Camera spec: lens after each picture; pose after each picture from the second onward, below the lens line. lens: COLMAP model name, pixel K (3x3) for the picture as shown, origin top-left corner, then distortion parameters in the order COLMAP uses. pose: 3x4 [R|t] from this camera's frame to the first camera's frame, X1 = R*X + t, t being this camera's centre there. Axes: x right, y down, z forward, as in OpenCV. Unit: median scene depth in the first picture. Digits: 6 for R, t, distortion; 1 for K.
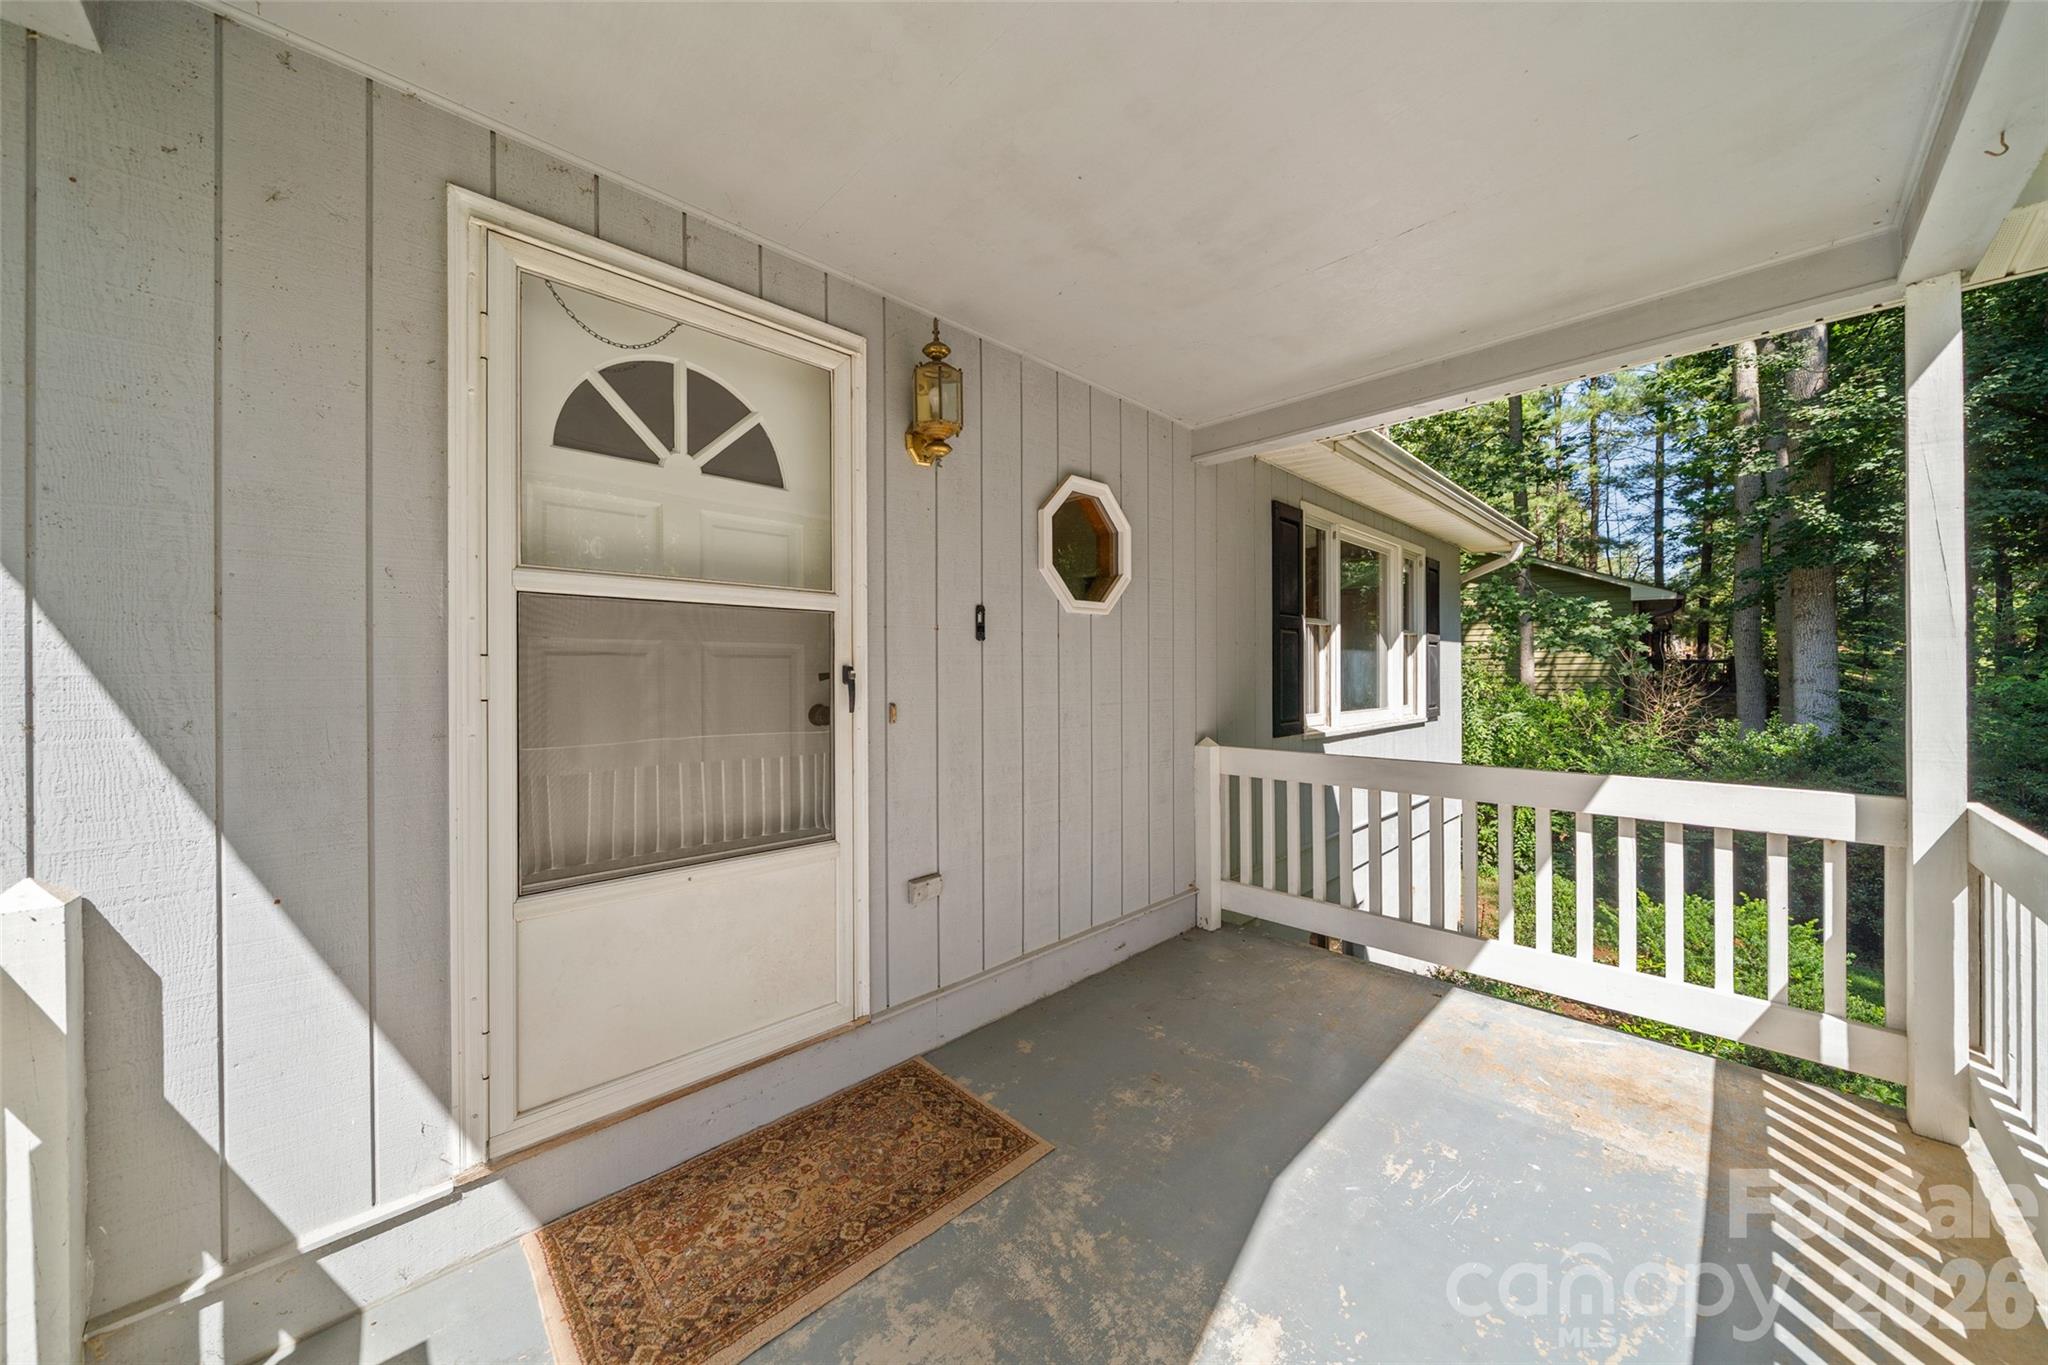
lens RADIAL K [[696.6, 0, 1031.8], [0, 696.6, 680.5], [0, 0, 1]] dist [-0.000006, -0.000152]
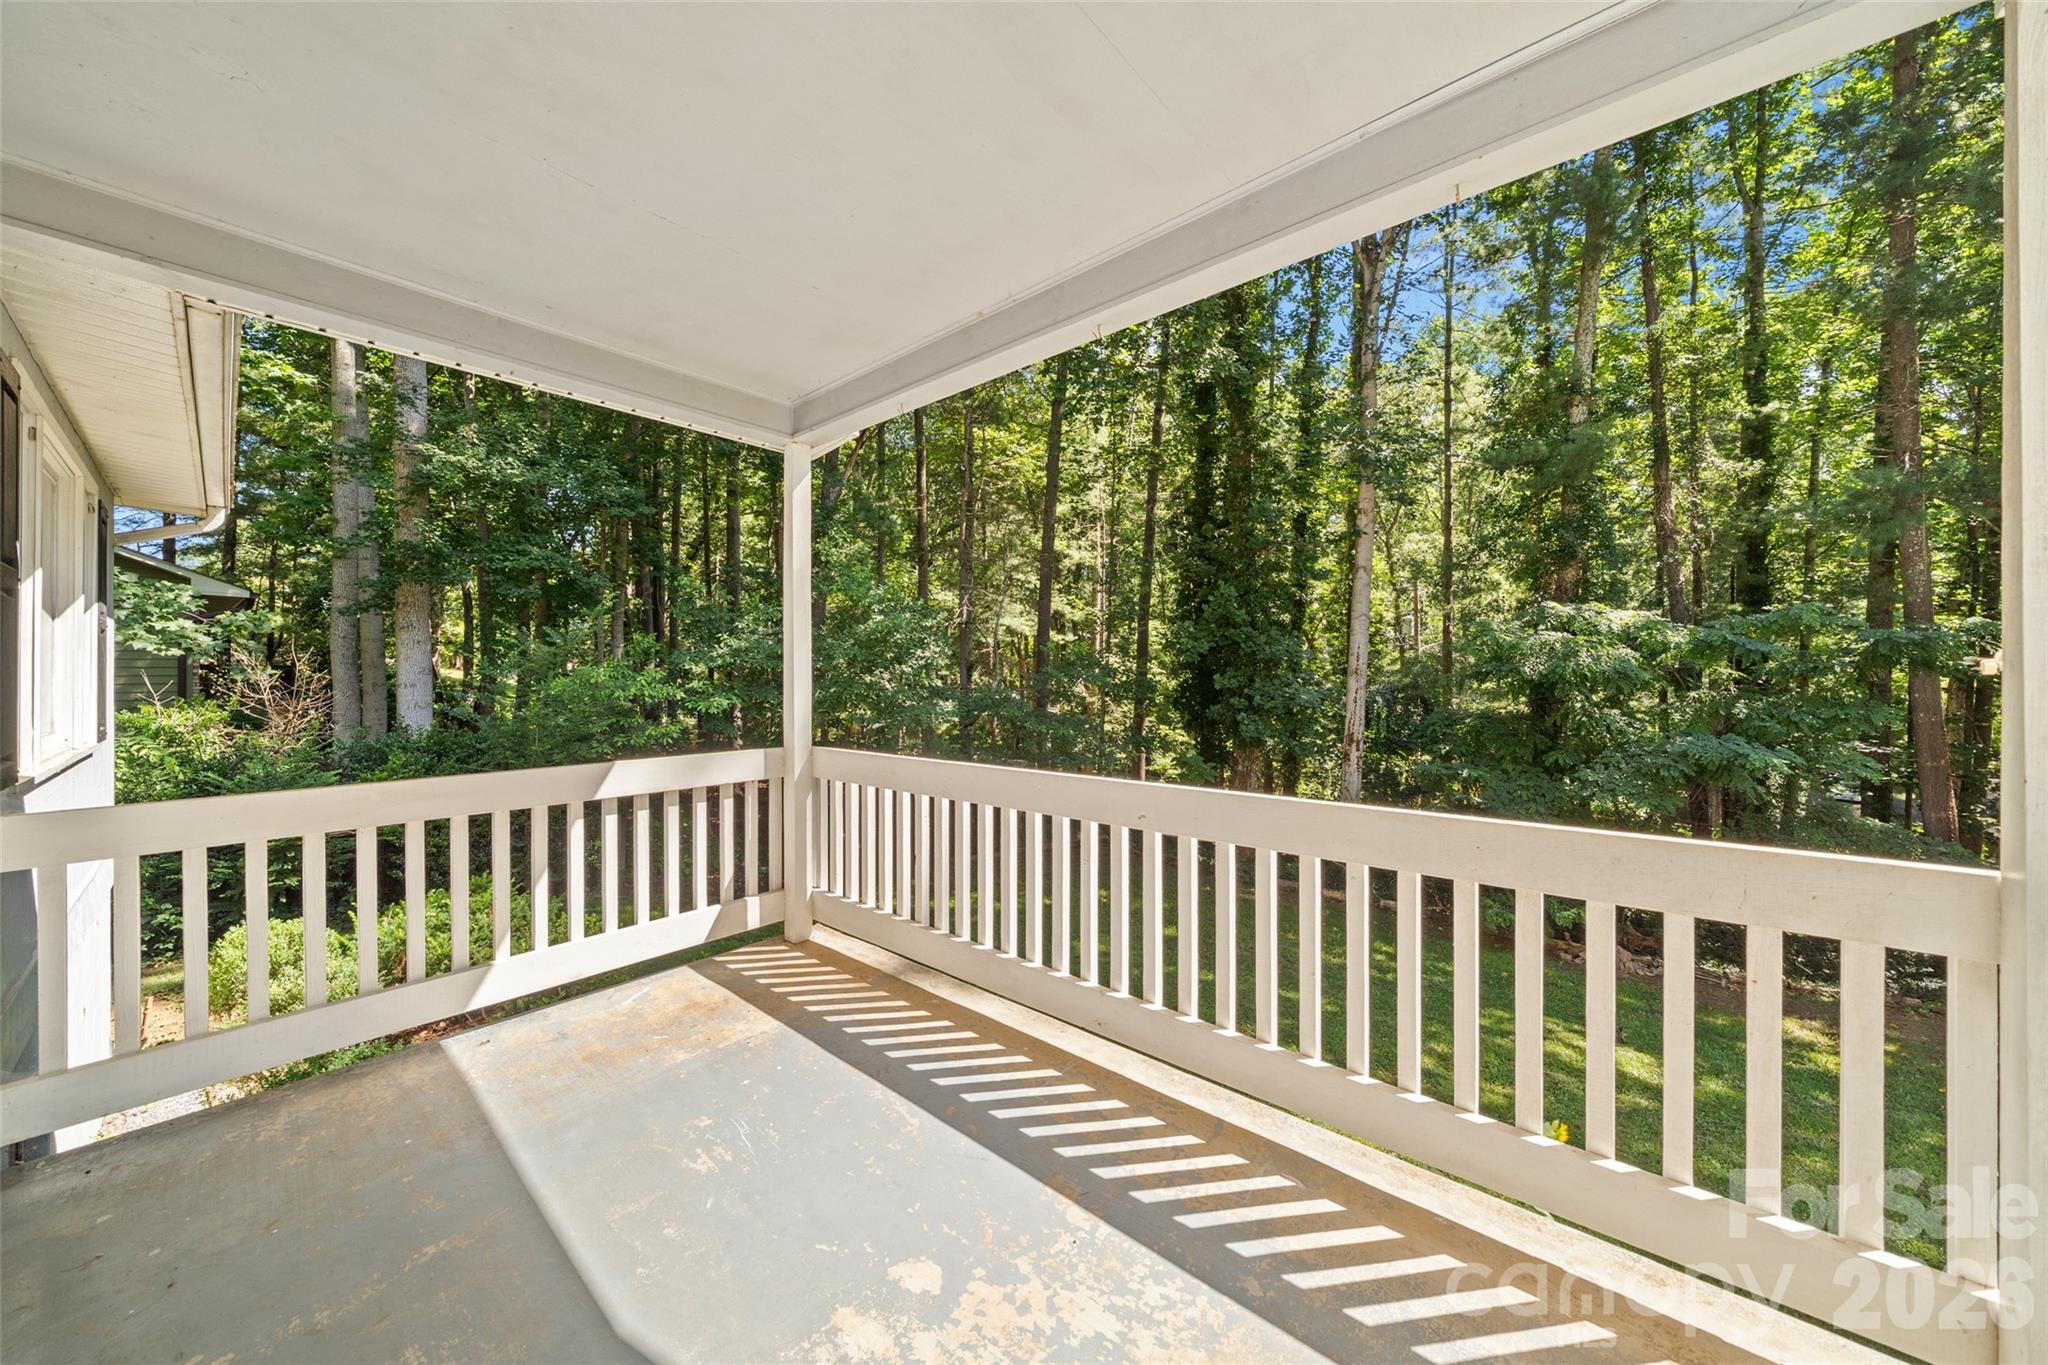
lens RADIAL K [[696.6, 0, 1029.6], [0, 696.6, 676.4], [0, 0, 1]] dist [-0.000006, -0.000152]
pose [[-0.092517, 0.008954, 0.995671, -0.421264], [0.008899, 0.999927, -0.008166, 0.016862], [-0.995671, 0.008105, -0.092590, 0.511891]]
